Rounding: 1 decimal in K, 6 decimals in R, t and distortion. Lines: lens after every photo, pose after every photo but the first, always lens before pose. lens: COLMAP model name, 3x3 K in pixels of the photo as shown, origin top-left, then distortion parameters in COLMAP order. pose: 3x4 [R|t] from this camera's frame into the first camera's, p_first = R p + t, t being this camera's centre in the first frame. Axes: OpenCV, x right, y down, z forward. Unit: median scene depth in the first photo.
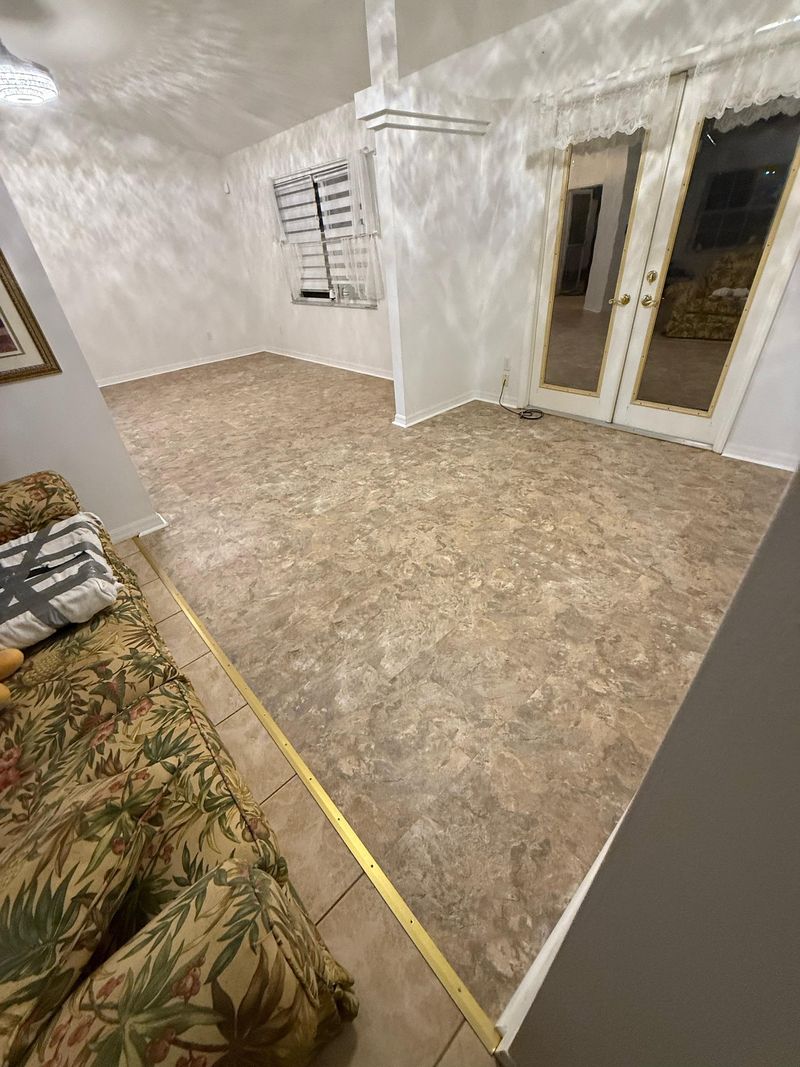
lens RADIAL K [[424.1, 0, 399.9], [0, 424.1, 529.9], [0, 0, 1]] dist [-0.000383, -0.000541]
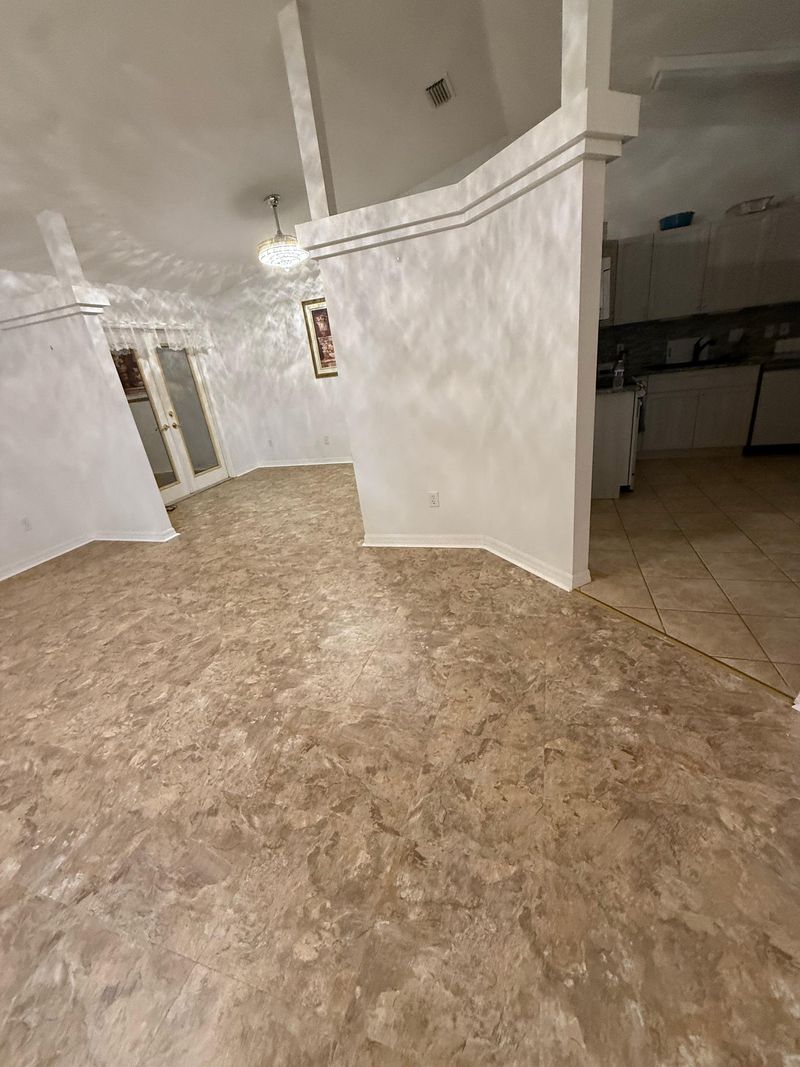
lens RADIAL K [[424.1, 0, 399.4], [0, 424.1, 529.4], [0, 0, 1]] dist [-0.000383, -0.000541]
pose [[-0.479302, -0.201054, 0.854311, -1.490486], [0.616395, 0.615812, 0.490747, -0.537824], [-0.624762, 0.761809, -0.171231, 0.999920]]
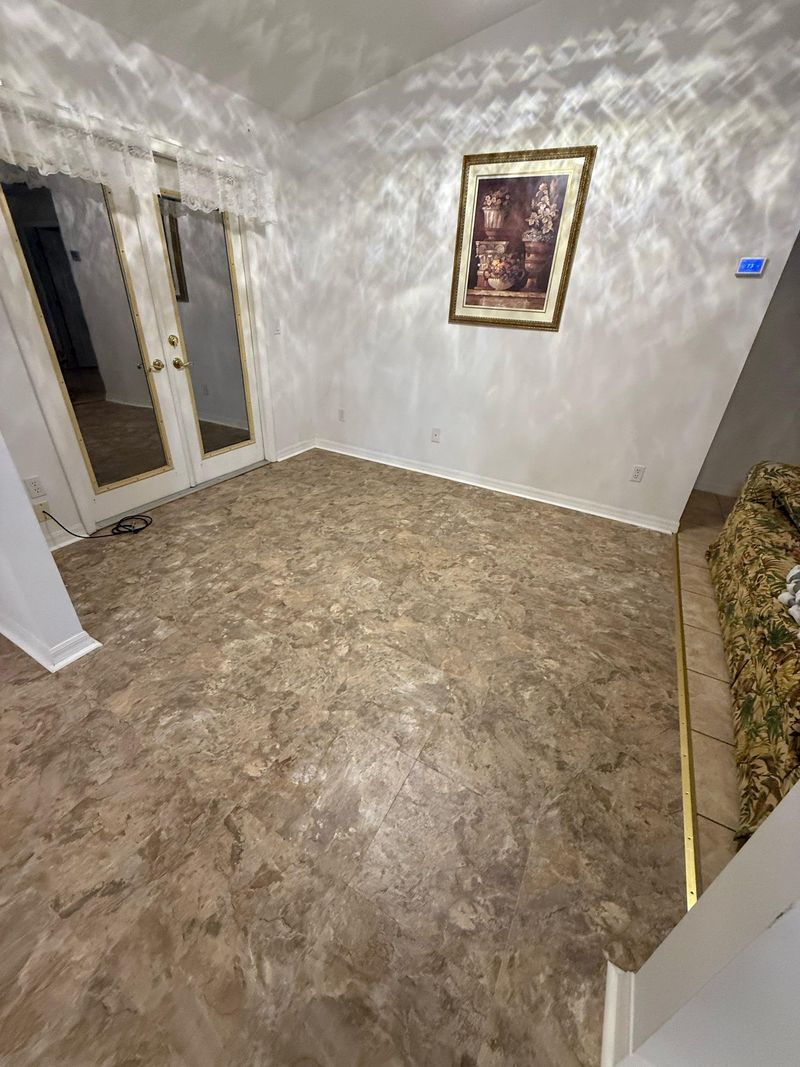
lens RADIAL K [[424.1, 0, 400.2], [0, 424.1, 530.5], [0, 0, 1]] dist [-0.000383, -0.000541]
pose [[-0.325879, -0.408174, 0.852758, -0.563929], [0.509342, 0.684100, 0.522089, -0.500456], [-0.796476, 0.604483, -0.015033, 0.797095]]
